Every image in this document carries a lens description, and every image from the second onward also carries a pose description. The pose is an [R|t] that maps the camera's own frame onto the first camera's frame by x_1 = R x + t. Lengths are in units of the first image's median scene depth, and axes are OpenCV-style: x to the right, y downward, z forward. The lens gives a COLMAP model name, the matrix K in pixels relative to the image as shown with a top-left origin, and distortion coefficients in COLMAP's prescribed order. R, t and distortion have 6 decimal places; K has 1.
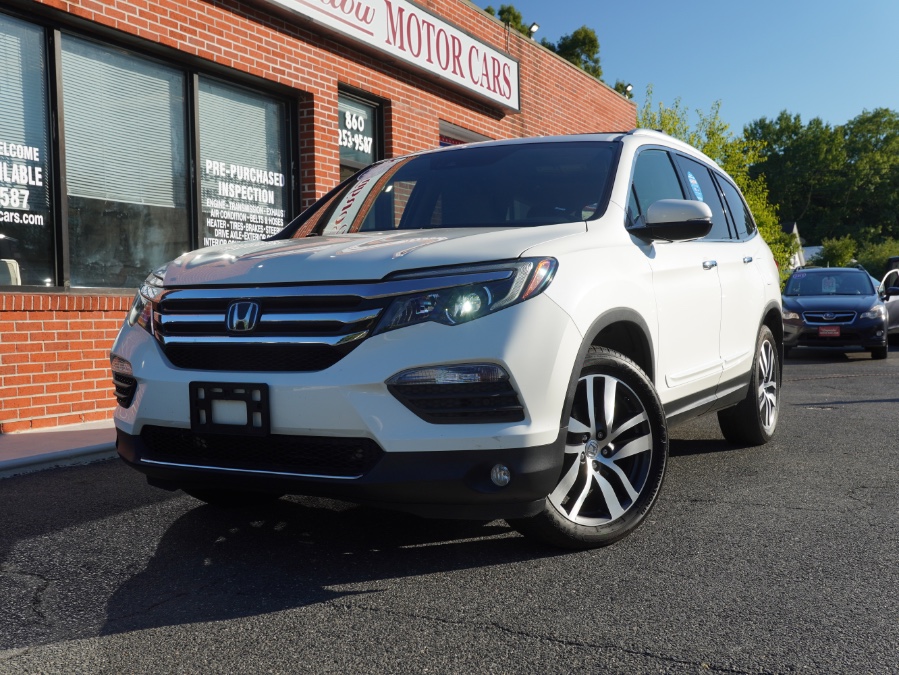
lens RADIAL K [[1020.6, 0, 450.4], [0, 1020.6, 338.4], [0, 0, 1]] dist [-0.023123, 0.203049]
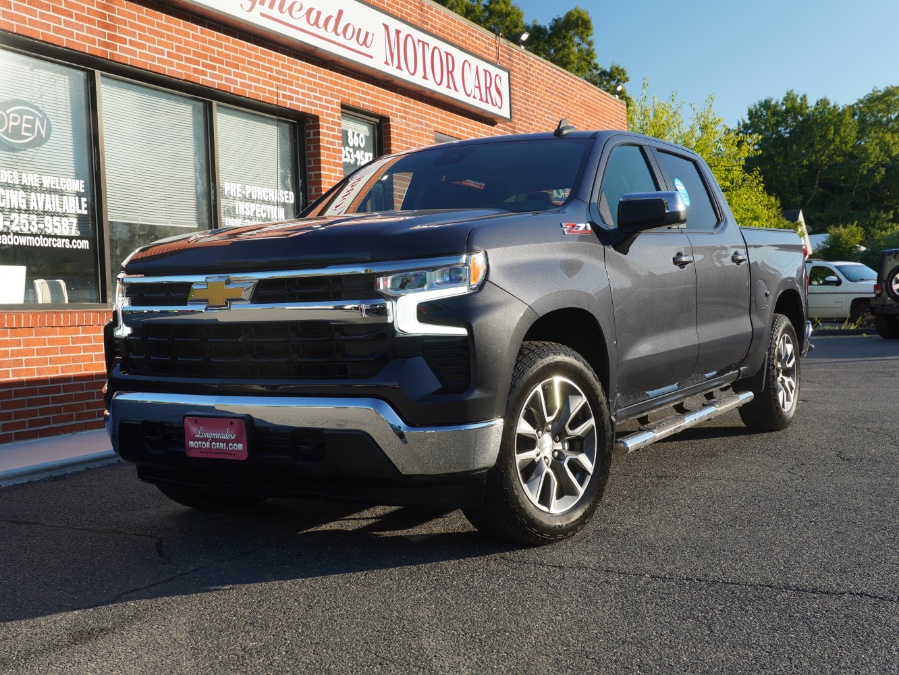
lens RADIAL K [[1093.1, 0, 448.9], [0, 1093.1, 338.2], [0, 0, 1]] dist [-0.002101, 0.271086]
pose [[0.999833, -0.016381, 0.008054, -0.010906], [0.016360, 0.999863, 0.002595, -0.007077], [-0.008095, -0.002462, 0.999964, -0.151085]]
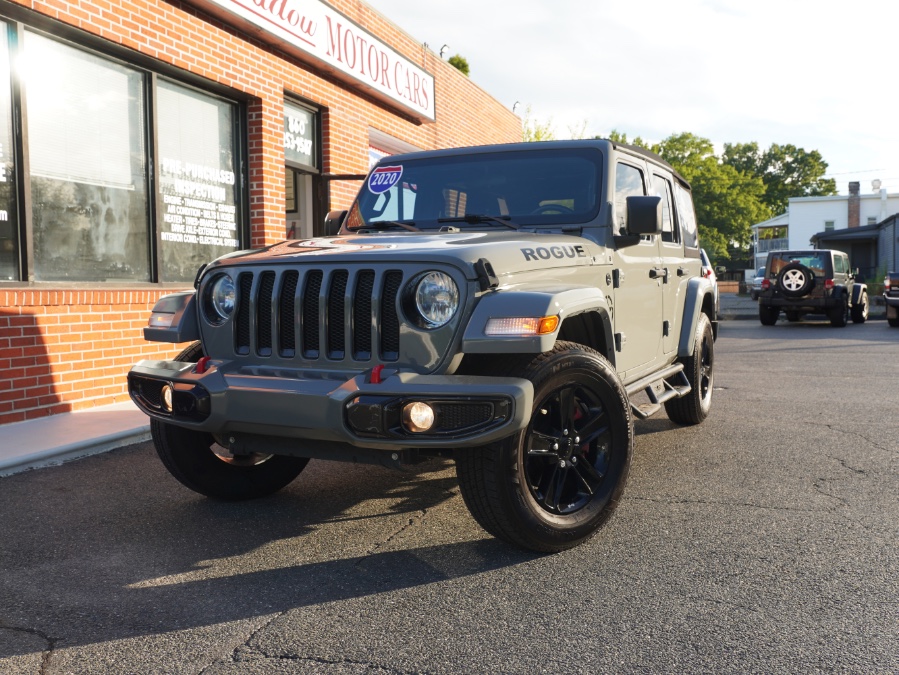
lens RADIAL K [[841.6, 0, 449.4], [0, 841.6, 337.0], [0, 0, 1]] dist [-0.099649, 0.137762]
pose [[0.991166, -0.001142, 0.132619, -0.055053], [-0.003043, 0.999504, 0.031348, -0.016926], [-0.132589, -0.031475, 0.990671, 0.097634]]
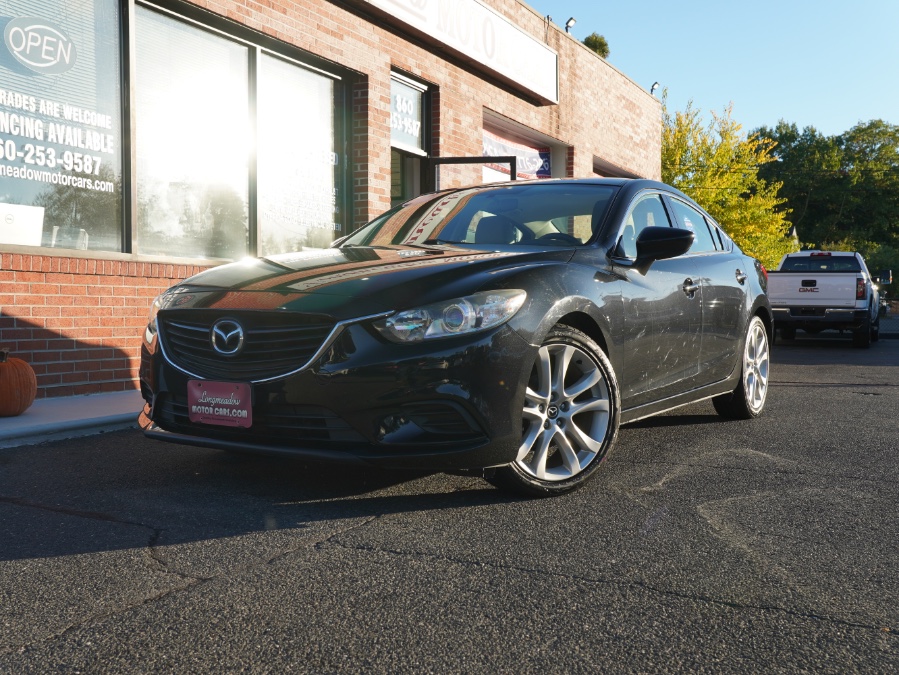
lens RADIAL K [[972.1, 0, 449.3], [0, 972.1, 339.5], [0, 0, 1]] dist [-0.030103, 0.138623]
pose [[0.999743, 0.021917, -0.005853, -0.041525], [-0.021872, 0.999732, 0.007625, 0.015088], [0.006018, -0.007495, 0.999954, 0.028243]]
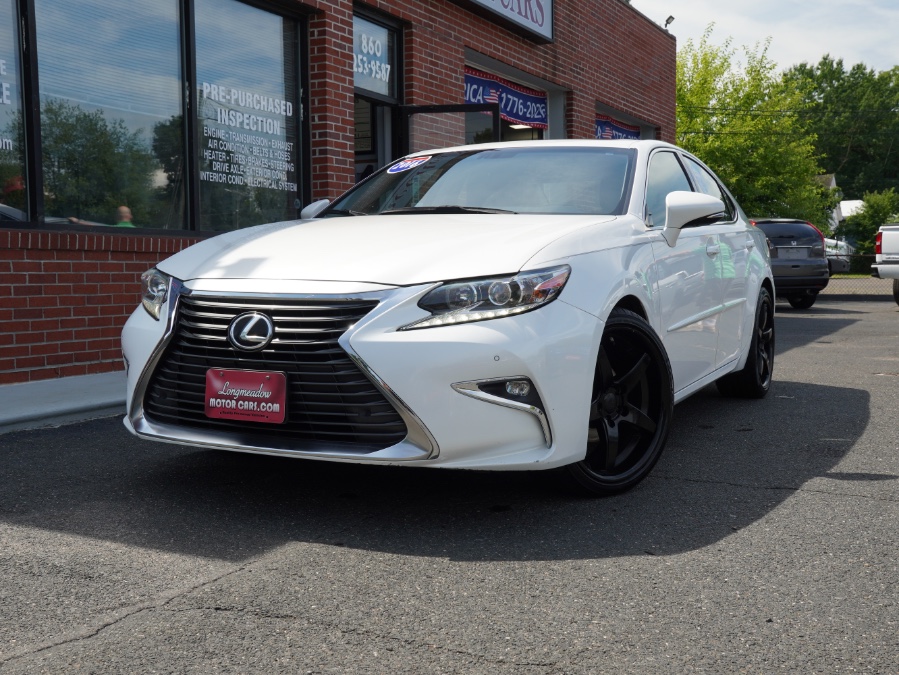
lens RADIAL K [[1049.0, 0, 446.5], [0, 1049.0, 339.4], [0, 0, 1]] dist [-0.015656, 0.243786]
pose [[0.999704, 0.016511, -0.017865, -0.007769], [-0.015688, 0.998853, 0.045240, 0.002475], [0.018591, -0.044946, 0.998816, 0.075436]]
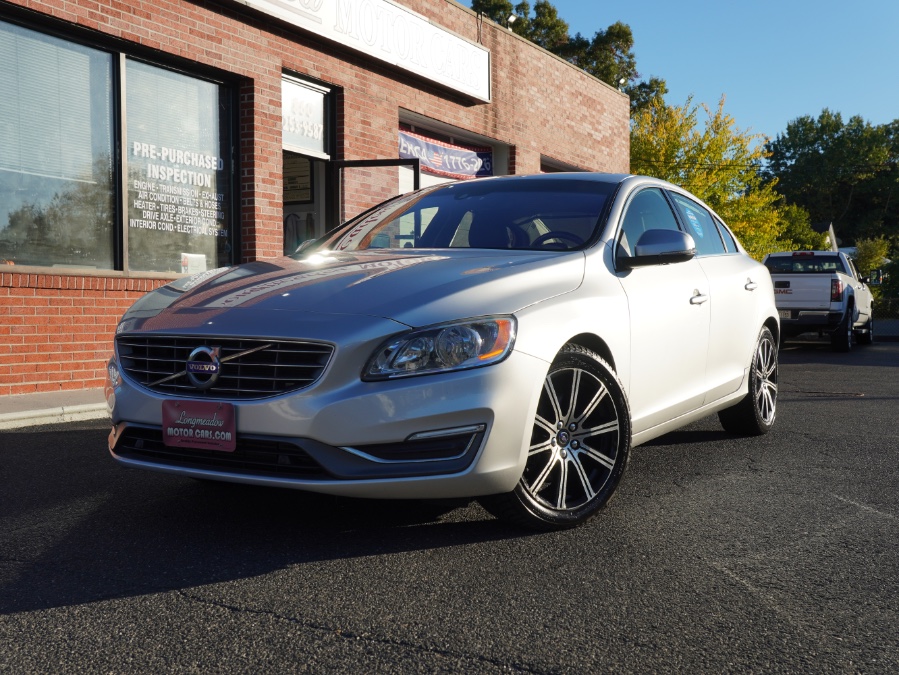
lens RADIAL K [[1010.2, 0, 451.8], [0, 1010.2, 339.2], [0, 0, 1]] dist [0.012143, 0.063484]
pose [[0.998827, 0.020933, -0.043662, 0.109322], [-0.020639, 0.999761, 0.007181, 0.005984], [0.043802, -0.006271, 0.999021, 0.008580]]
